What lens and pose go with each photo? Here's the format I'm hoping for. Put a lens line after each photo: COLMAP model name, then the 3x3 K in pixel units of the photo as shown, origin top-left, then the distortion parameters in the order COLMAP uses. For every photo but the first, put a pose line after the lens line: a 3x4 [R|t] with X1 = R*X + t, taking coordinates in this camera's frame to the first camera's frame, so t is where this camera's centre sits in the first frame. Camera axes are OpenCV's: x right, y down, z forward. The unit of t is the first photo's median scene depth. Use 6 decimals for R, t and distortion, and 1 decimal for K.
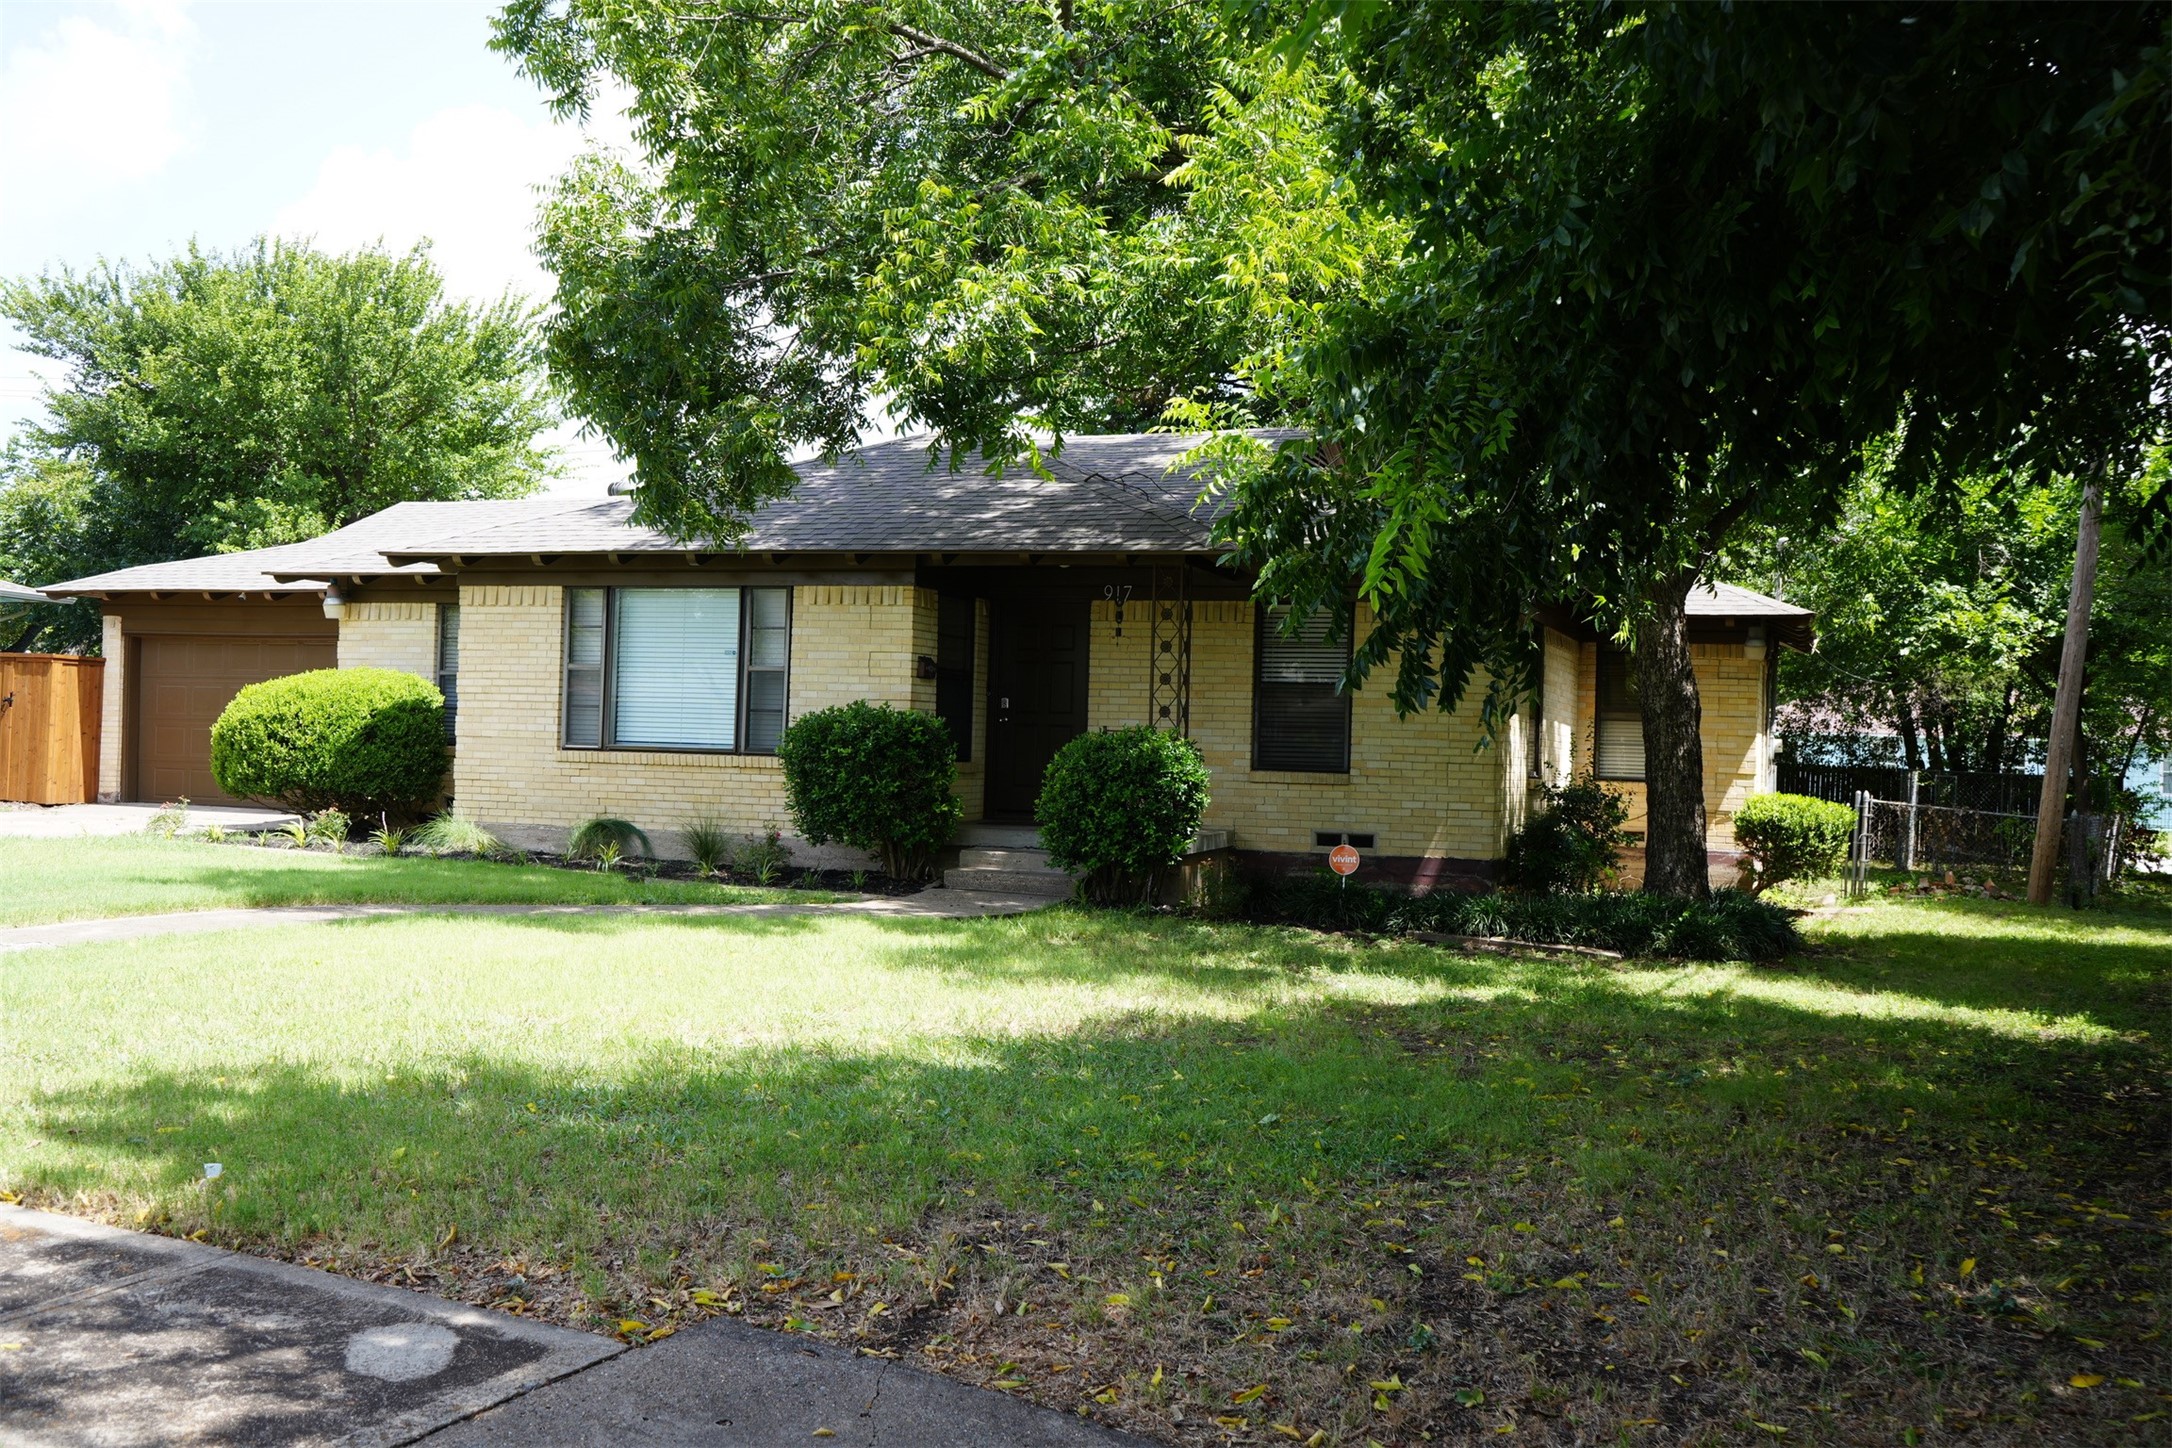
lens RADIAL K [[2020.4, 0, 1084.9], [0, 2020.4, 723.5], [0, 0, 1]] dist [-0.002677, 0.000000]
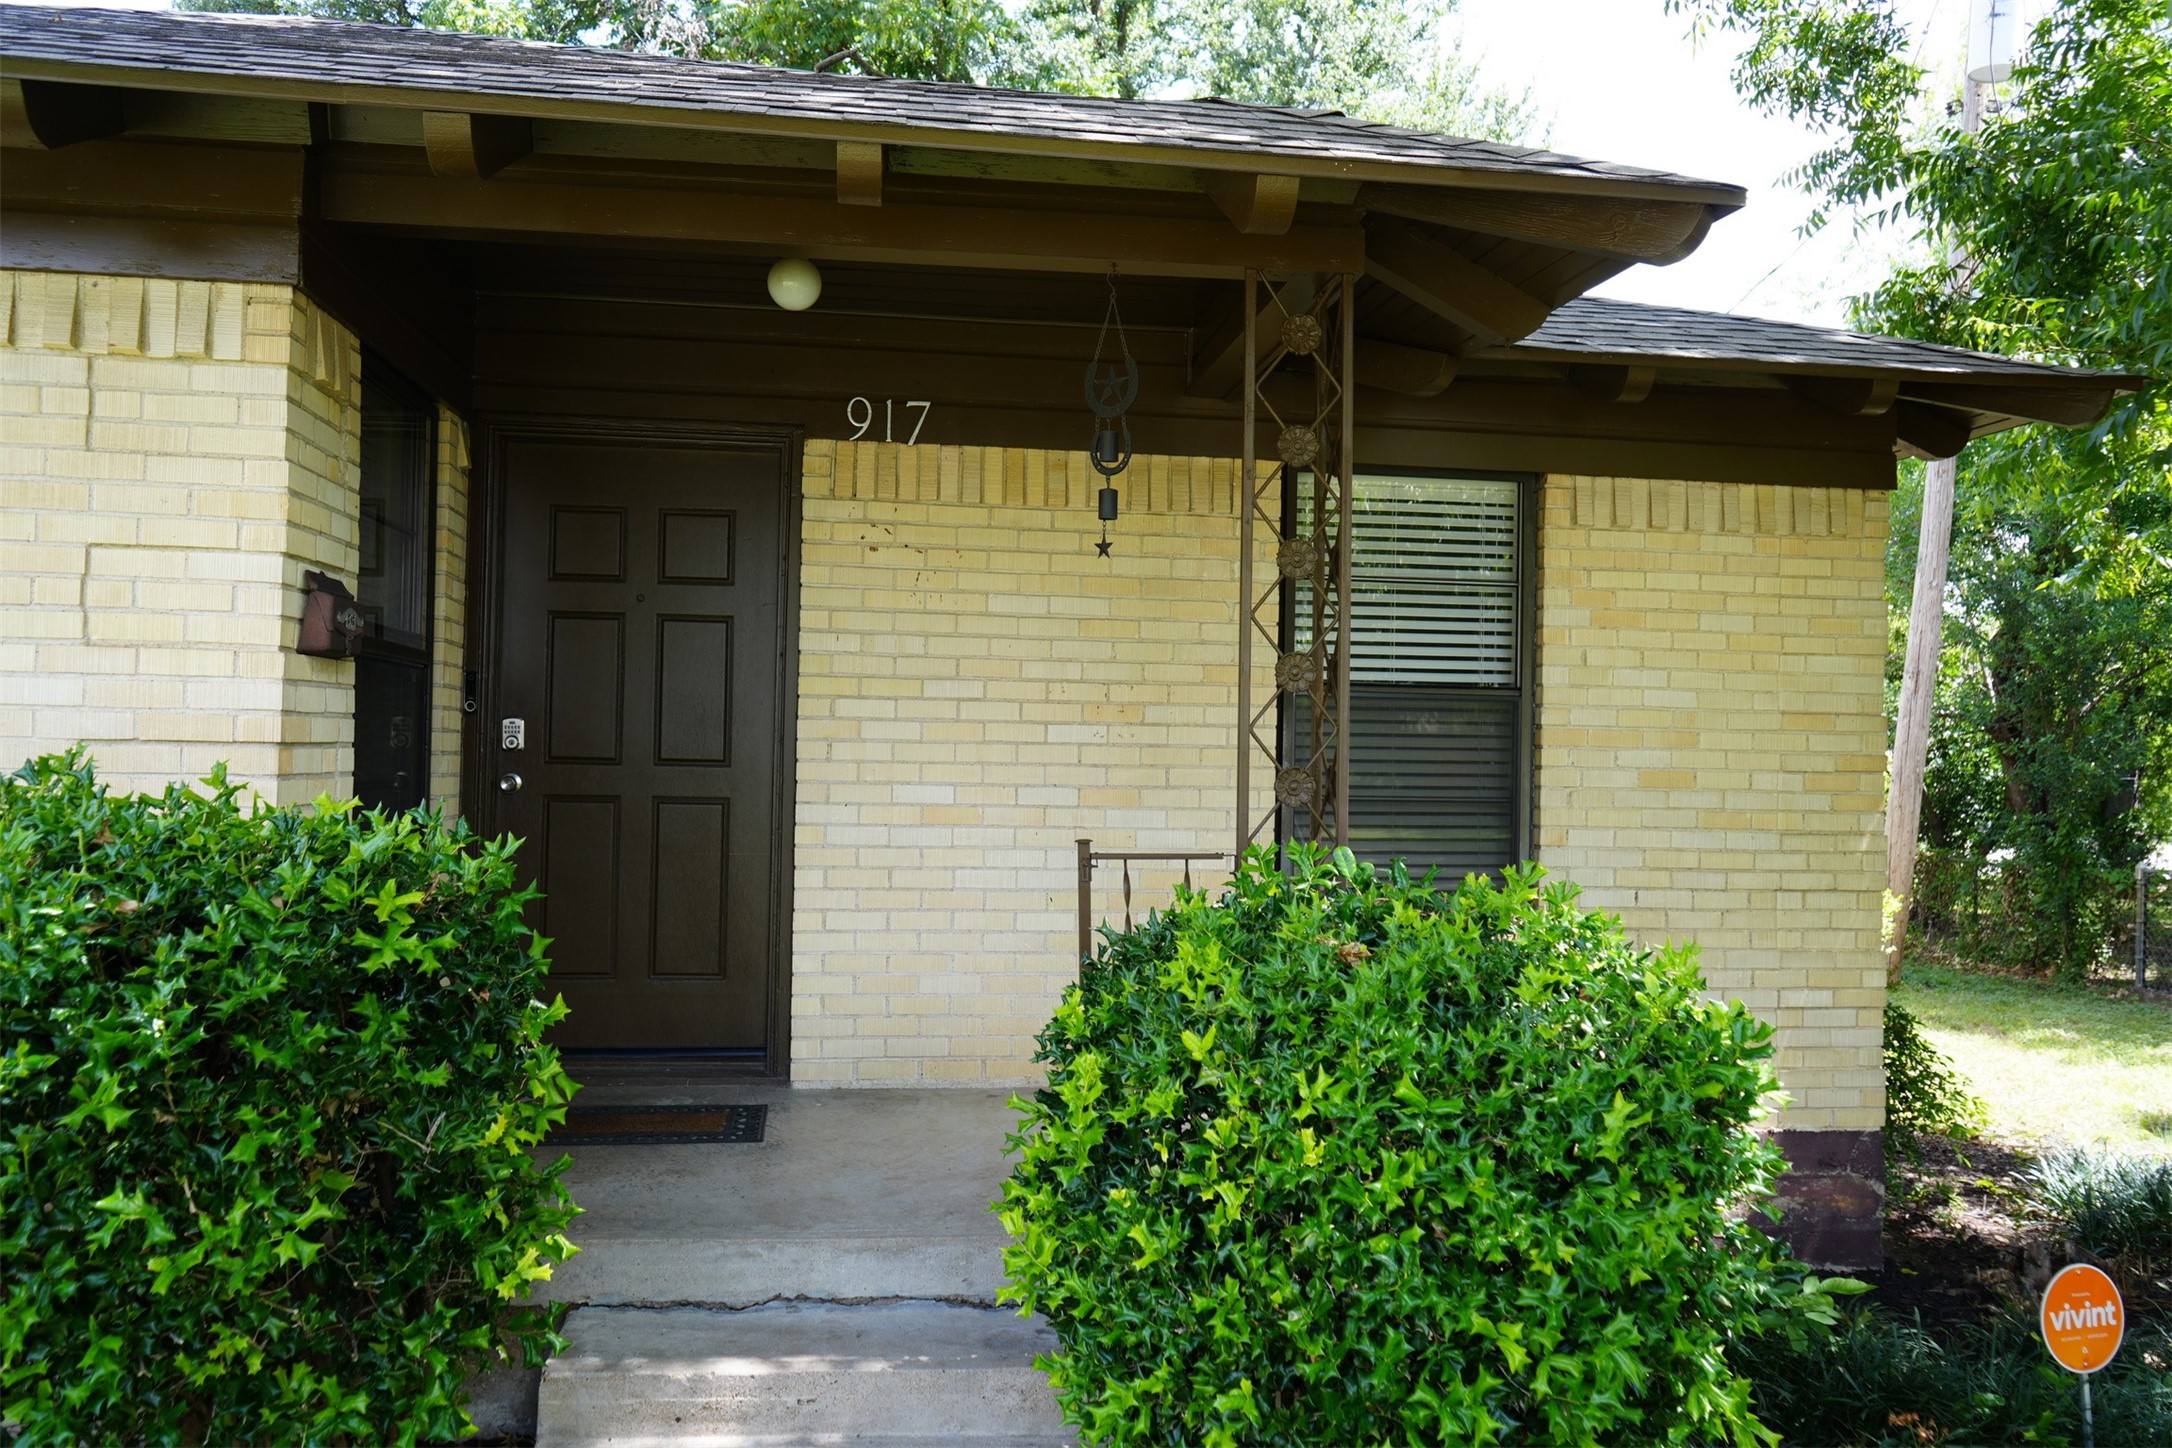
lens RADIAL K [[1729.1, 0, 1087.3], [0, 1729.1, 719.5], [0, 0, 1]] dist [-0.017113, 0.019360]
pose [[0.889329, -0.002781, 0.457260, -0.094132], [-0.001434, 0.999960, 0.008870, -0.016444], [-0.457266, -0.008545, 0.889289, 0.758843]]
